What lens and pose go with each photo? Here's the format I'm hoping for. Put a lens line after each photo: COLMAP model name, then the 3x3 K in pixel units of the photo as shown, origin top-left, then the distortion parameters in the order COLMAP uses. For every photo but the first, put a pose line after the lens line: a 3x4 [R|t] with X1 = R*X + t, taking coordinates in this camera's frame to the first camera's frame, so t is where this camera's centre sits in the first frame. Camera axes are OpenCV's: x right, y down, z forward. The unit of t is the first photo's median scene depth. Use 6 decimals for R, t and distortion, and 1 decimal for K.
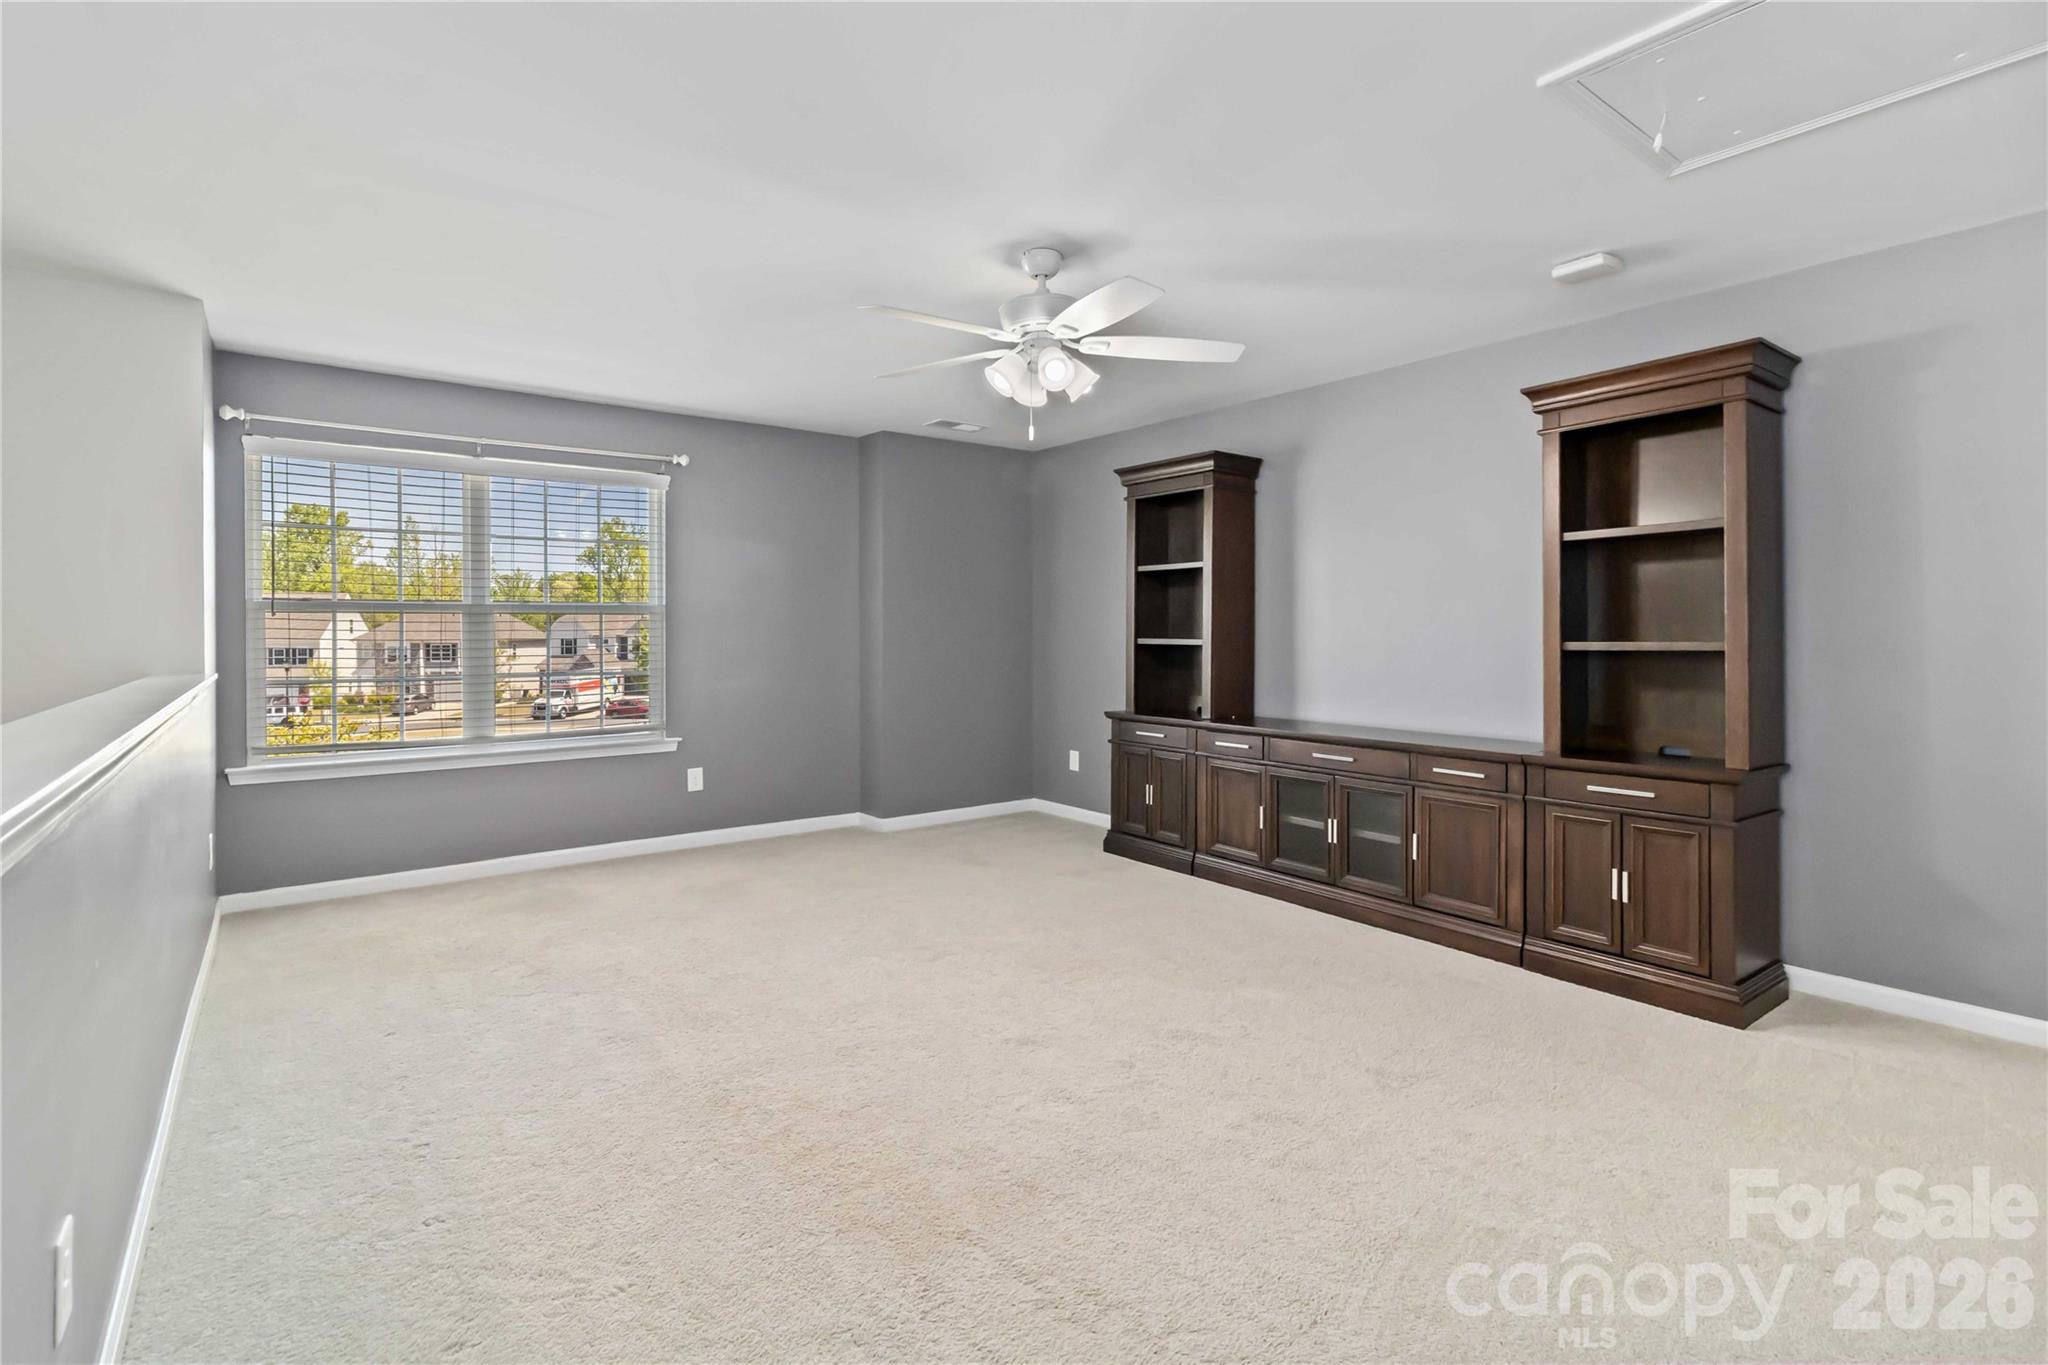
lens RADIAL K [[960.4, 0, 1023.4], [0, 960.4, 630.9], [0, 0, 1]] dist [0.001266, 0.000047]
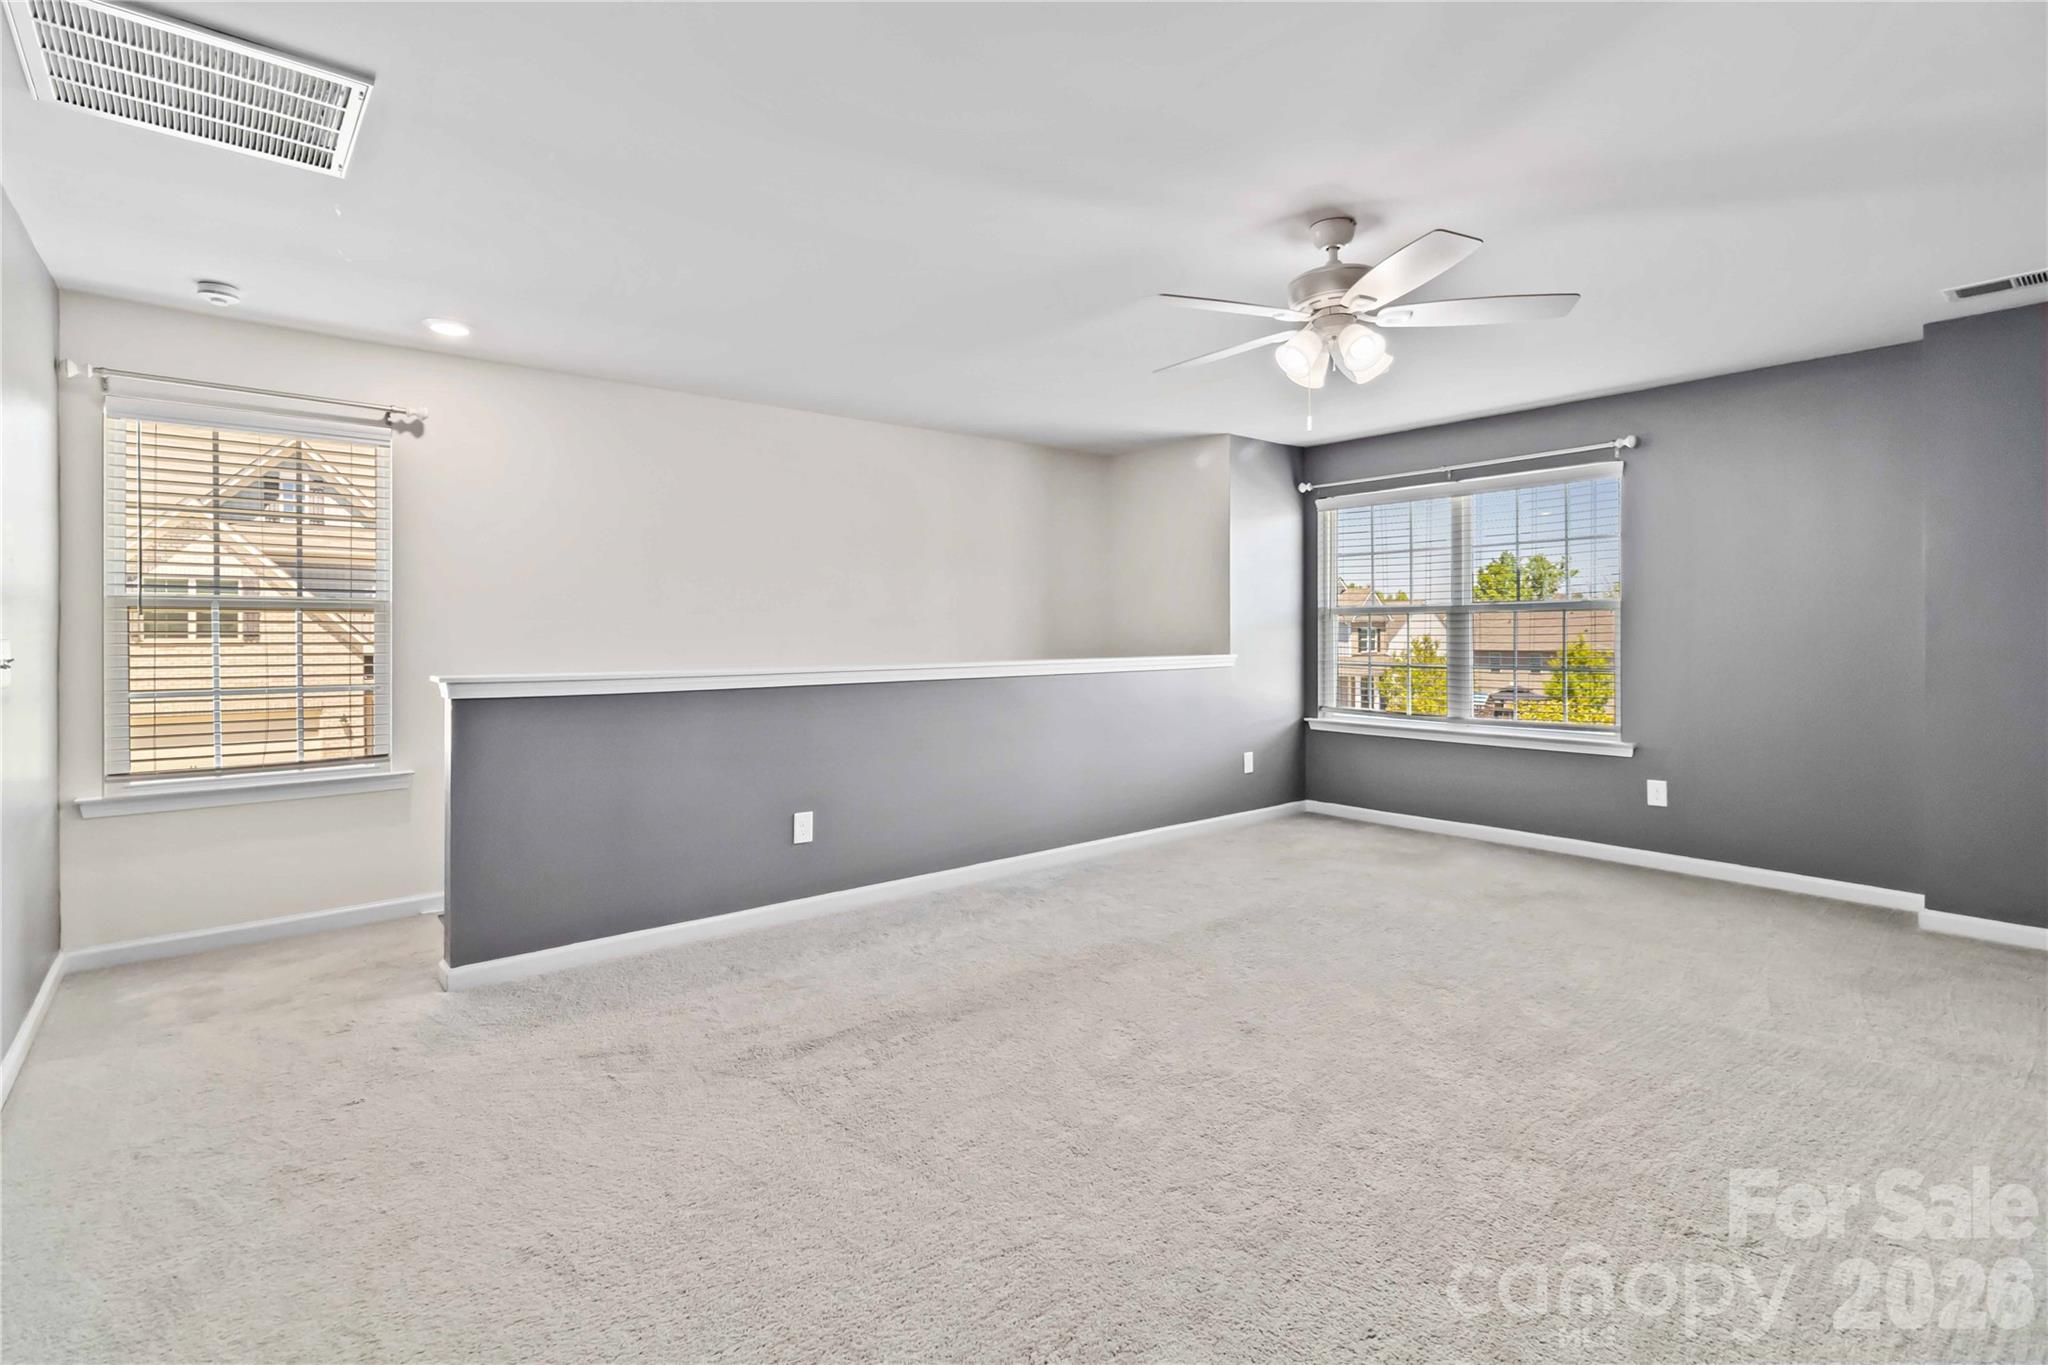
lens RADIAL K [[960.4, 0, 1023.4], [0, 960.4, 630.9], [0, 0, 1]] dist [0.001266, 0.000047]
pose [[0.027175, 0.001931, -0.999629, 0.666114], [0.005972, 0.999980, 0.002094, -0.002361], [0.999613, -0.006027, 0.027163, 0.478301]]
